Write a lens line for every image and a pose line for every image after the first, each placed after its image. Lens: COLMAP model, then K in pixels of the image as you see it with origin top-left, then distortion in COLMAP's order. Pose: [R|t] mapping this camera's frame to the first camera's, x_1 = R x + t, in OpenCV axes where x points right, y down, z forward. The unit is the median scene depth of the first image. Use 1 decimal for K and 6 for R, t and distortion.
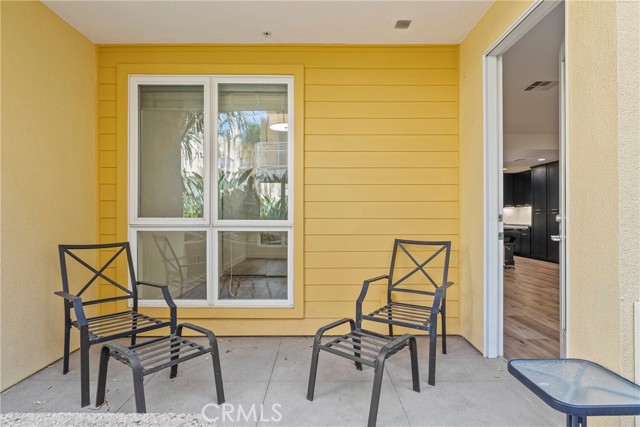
lens RADIAL K [[348.6, 0, 319.2], [0, 348.6, 214.9], [0, 0, 1]] dist [-0.014121, 0.000073]
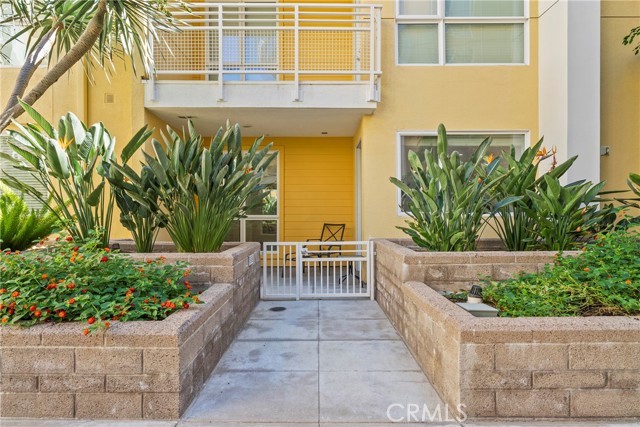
lens RADIAL K [[348.6, 0, 321.4], [0, 348.6, 210.9], [0, 0, 1]] dist [-0.014121, 0.000073]
pose [[0.999978, 0.005868, 0.003220, 0.179019], [-0.005866, 0.999983, -0.000694, -0.009018], [-0.003224, 0.000675, 0.999995, -1.154250]]
